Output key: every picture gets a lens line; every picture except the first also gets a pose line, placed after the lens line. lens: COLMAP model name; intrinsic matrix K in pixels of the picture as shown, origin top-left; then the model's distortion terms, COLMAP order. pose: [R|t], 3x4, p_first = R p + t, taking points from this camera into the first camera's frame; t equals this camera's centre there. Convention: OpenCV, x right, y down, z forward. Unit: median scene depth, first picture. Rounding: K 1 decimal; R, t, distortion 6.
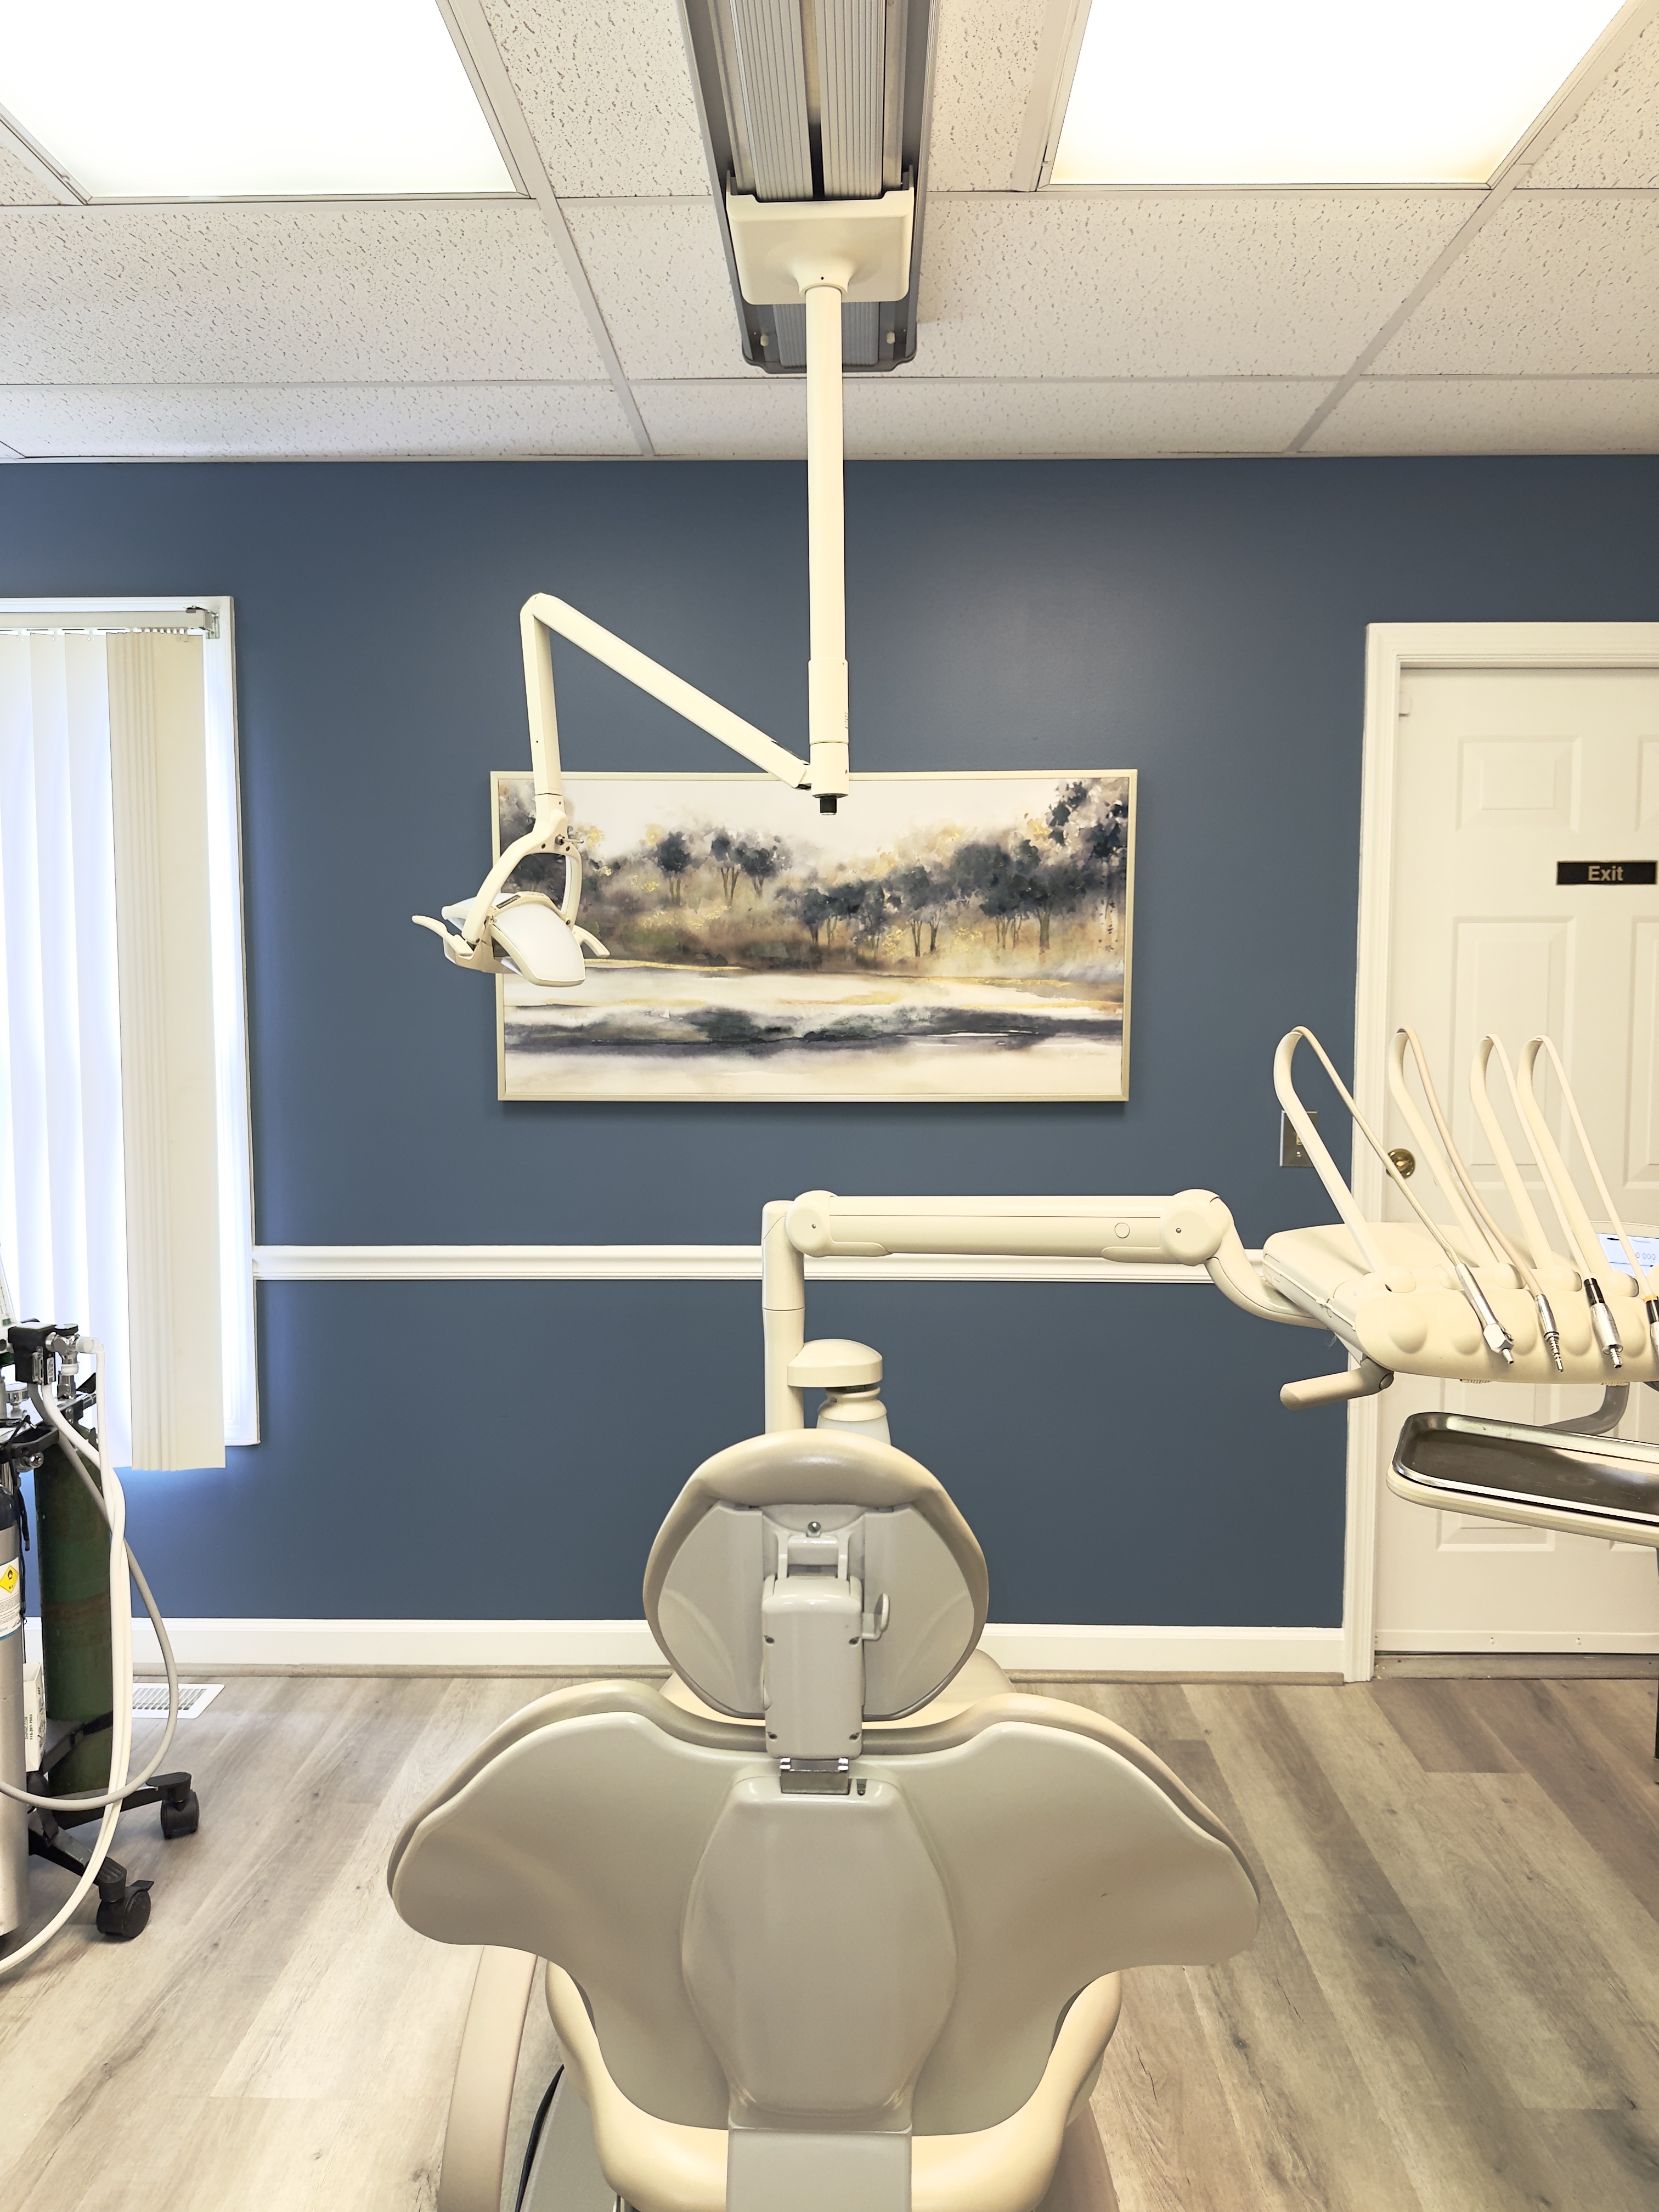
lens RADIAL K [[1544.9, 0, 823.8], [0, 1544.9, 1114.0], [0, 0, 1]] dist [0.035312, -0.021981]
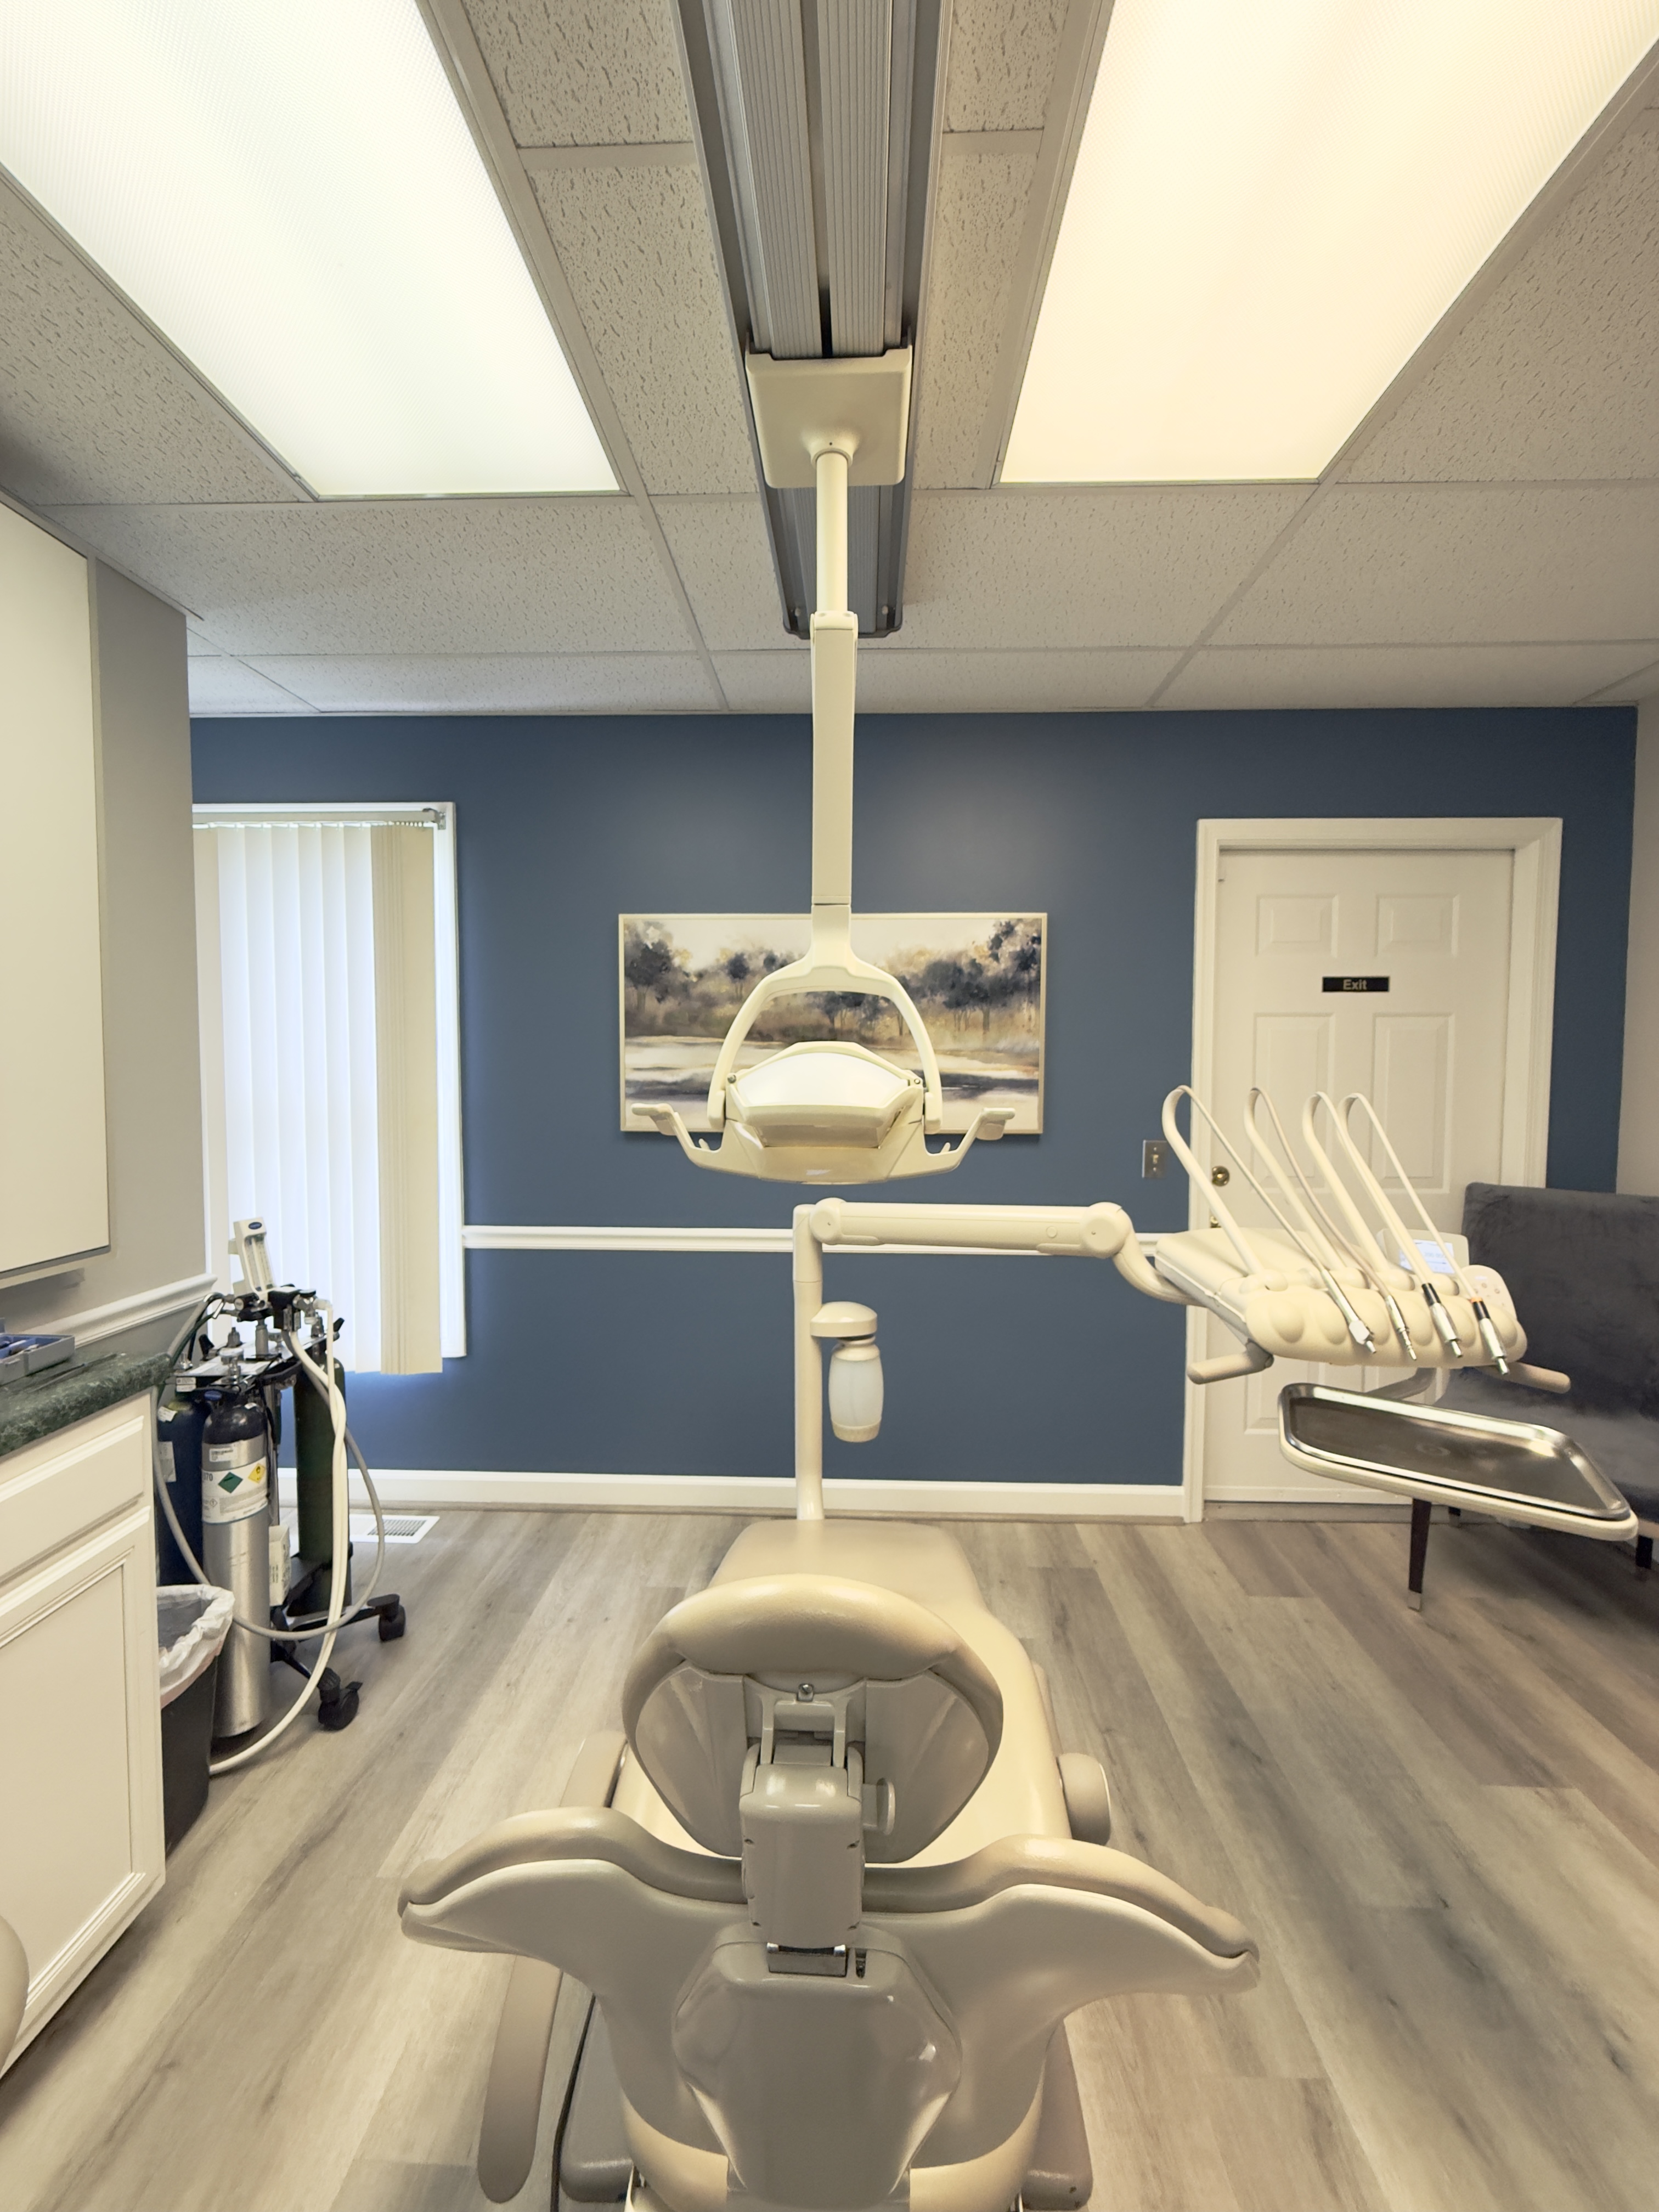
lens RADIAL K [[877.1, 0, 843.0], [0, 877.1, 1103.8], [0, 0, 1]] dist [-0.003673, 0.000599]
pose [[0.999989, 0.004264, 0.001724, 0.004180], [-0.004208, 0.999509, -0.031047, -0.012196], [-0.001856, 0.031039, 0.999516, 0.181733]]
